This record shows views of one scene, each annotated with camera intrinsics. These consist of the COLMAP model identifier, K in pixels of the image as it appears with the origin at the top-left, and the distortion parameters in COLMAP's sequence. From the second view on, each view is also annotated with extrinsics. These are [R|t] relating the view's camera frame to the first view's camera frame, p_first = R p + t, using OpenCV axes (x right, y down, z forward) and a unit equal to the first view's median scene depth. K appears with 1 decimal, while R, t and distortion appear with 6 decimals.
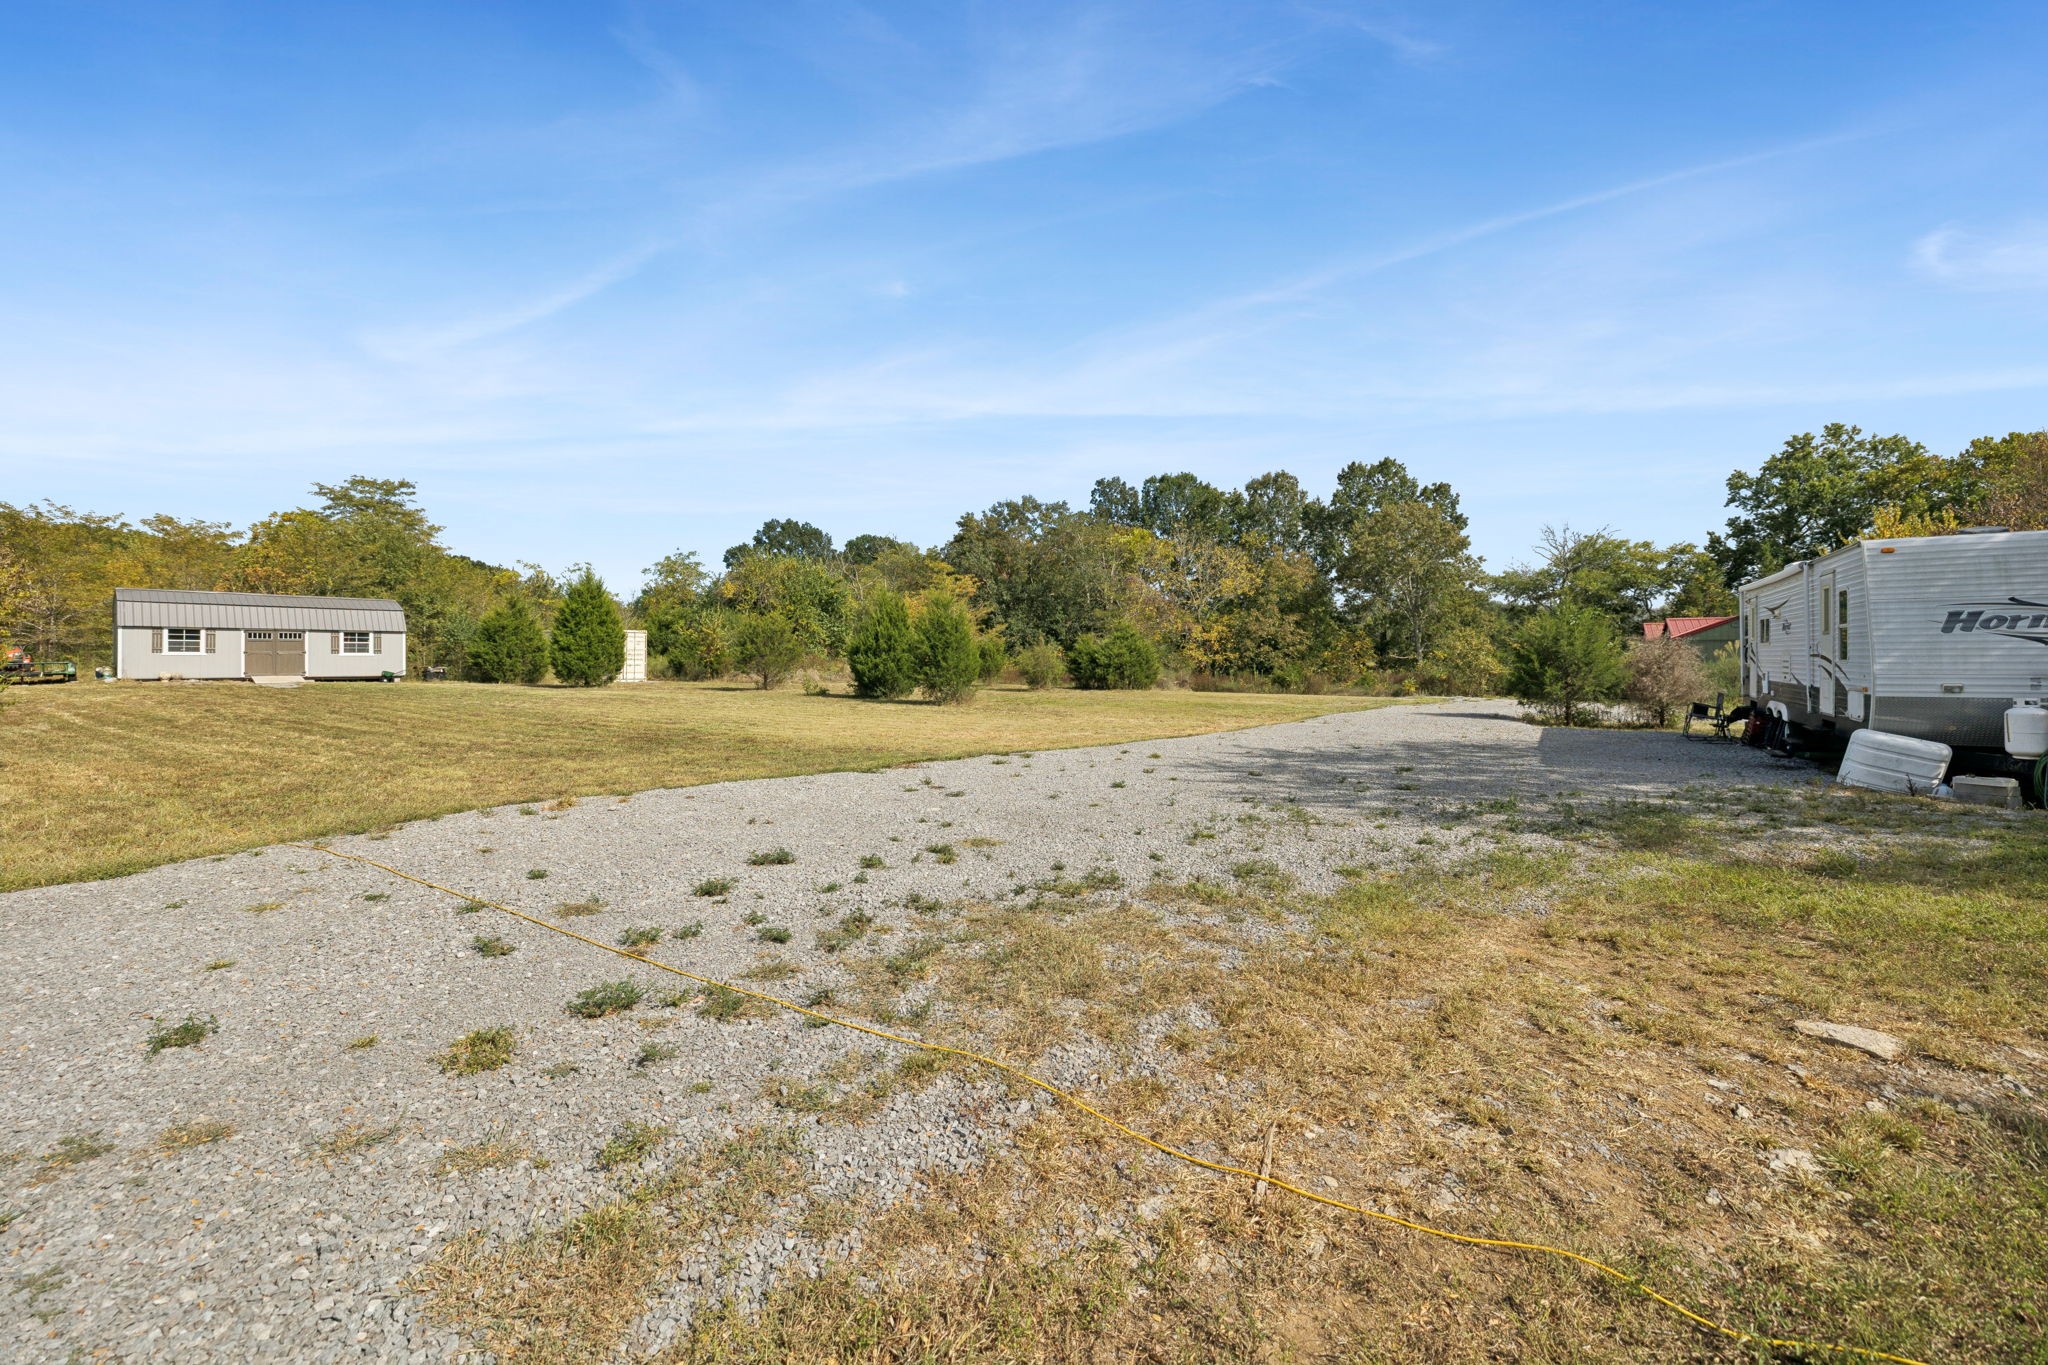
lens RADIAL K [[837.6, 0, 1025.3], [0, 837.6, 671.5], [0, 0, 1]] dist [-0.001564, 0.000160]
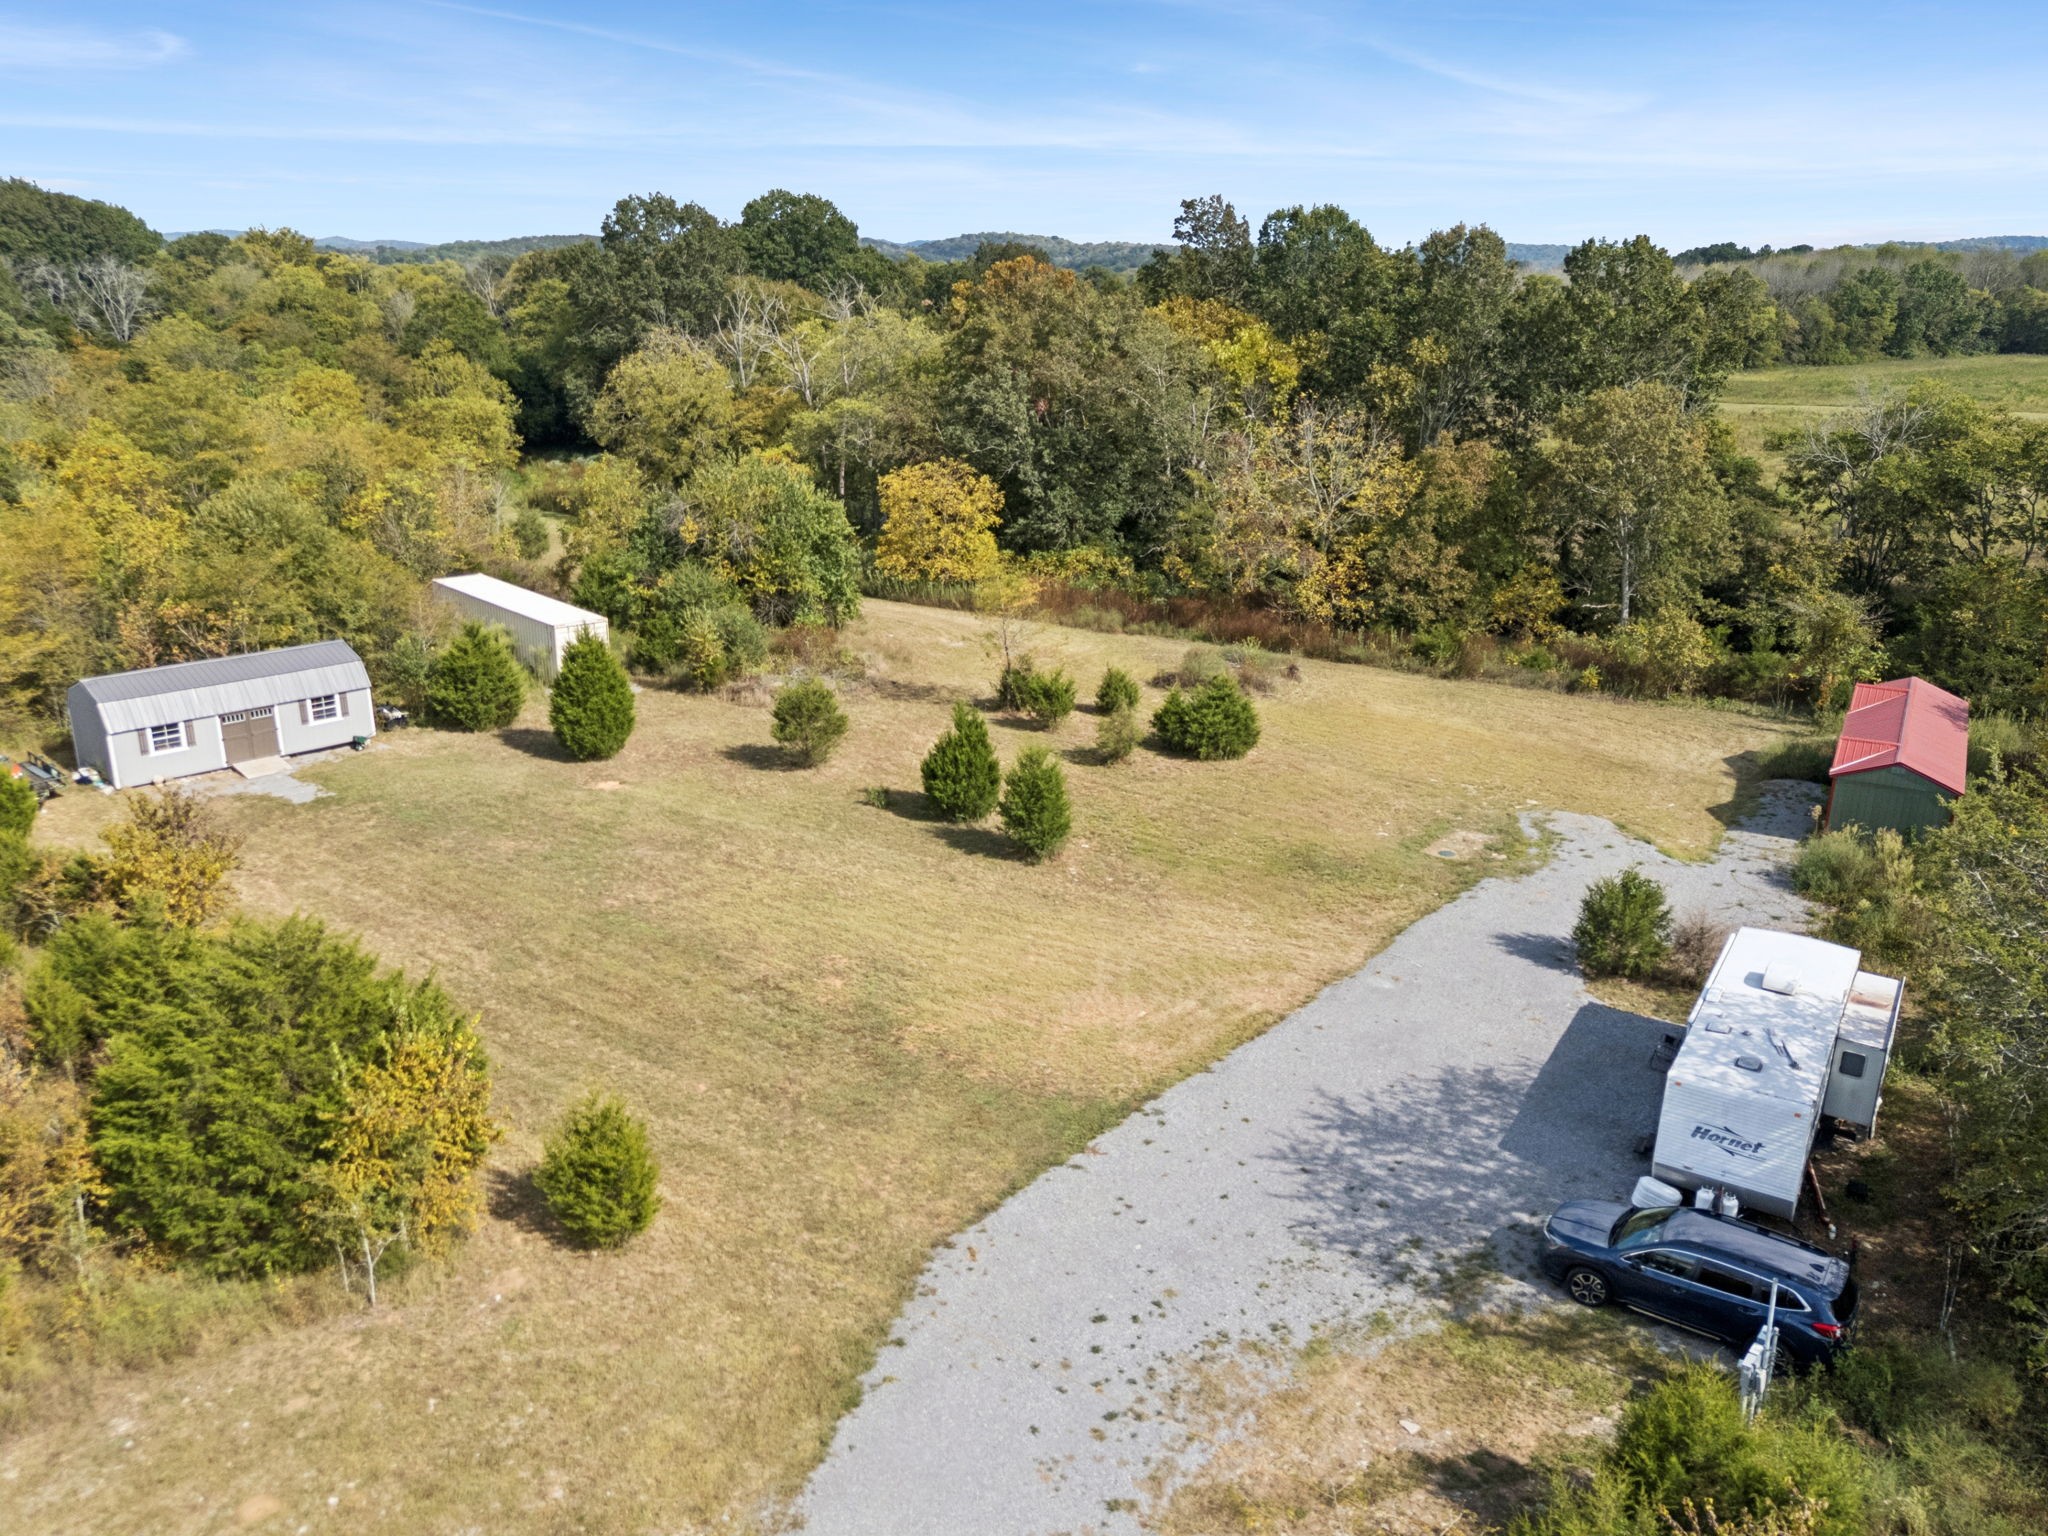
lens RADIAL K [[1495.9, 0, 1023.0], [0, 1495.9, 769.7], [0, 0, 1]] dist [0.033814, -0.001630]
pose [[0.999846, 0.015306, 0.008536, -0.078812], [-0.017208, 0.949724, 0.312616, -0.369592], [-0.003322, -0.312715, 0.949841, -0.379223]]
